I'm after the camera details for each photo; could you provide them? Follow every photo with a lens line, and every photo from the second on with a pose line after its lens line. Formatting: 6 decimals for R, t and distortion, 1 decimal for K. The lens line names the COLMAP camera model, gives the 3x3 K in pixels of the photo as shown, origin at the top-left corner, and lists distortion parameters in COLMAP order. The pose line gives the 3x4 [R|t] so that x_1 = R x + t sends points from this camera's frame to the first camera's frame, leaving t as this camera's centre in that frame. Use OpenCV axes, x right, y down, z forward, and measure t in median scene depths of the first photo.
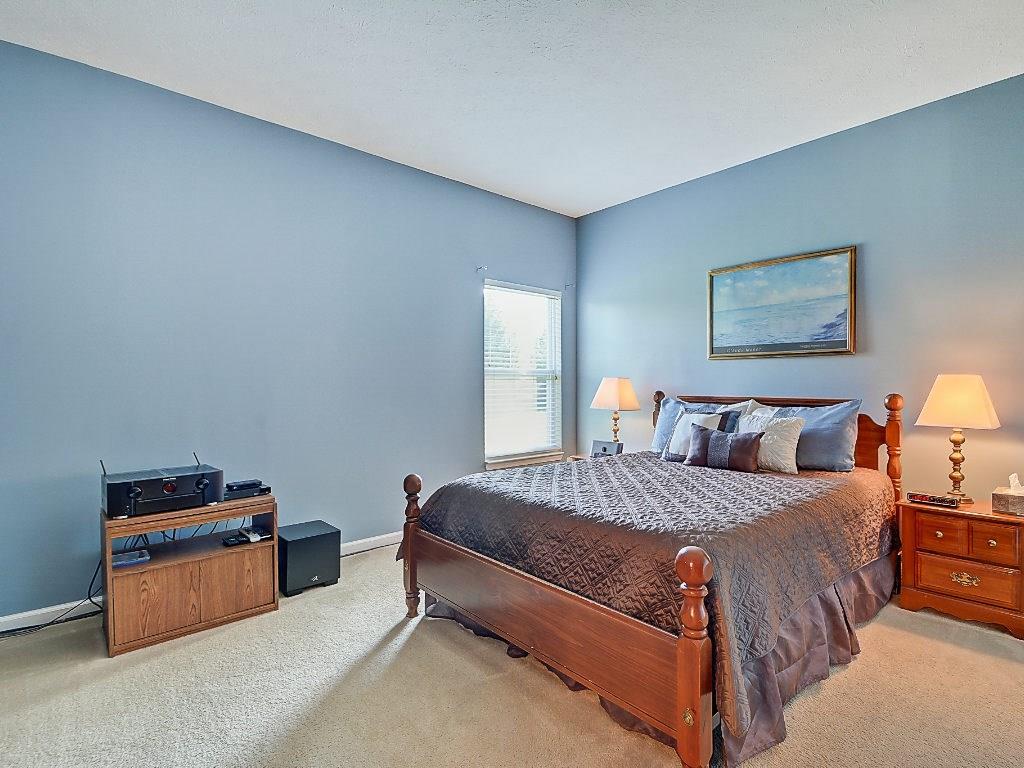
lens RADIAL K [[514.2, 0, 529.5], [0, 514.2, 380.0], [0, 0, 1]] dist [0.000942, -0.009096]
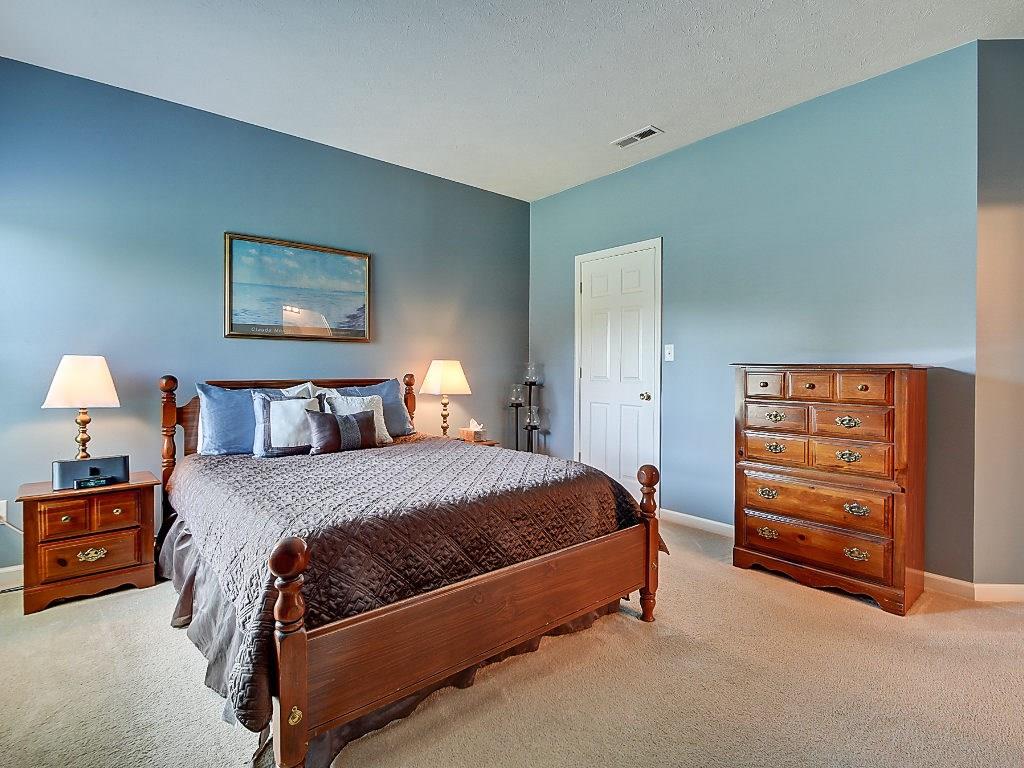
lens RADIAL K [[514.2, 0, 527.9], [0, 514.2, 369.8], [0, 0, 1]] dist [0.000942, -0.009096]
pose [[0.011863, -0.004768, 0.999918, -0.593191], [-0.007750, 0.999958, 0.004860, 0.006379], [-0.999900, -0.007807, 0.011826, 0.602299]]
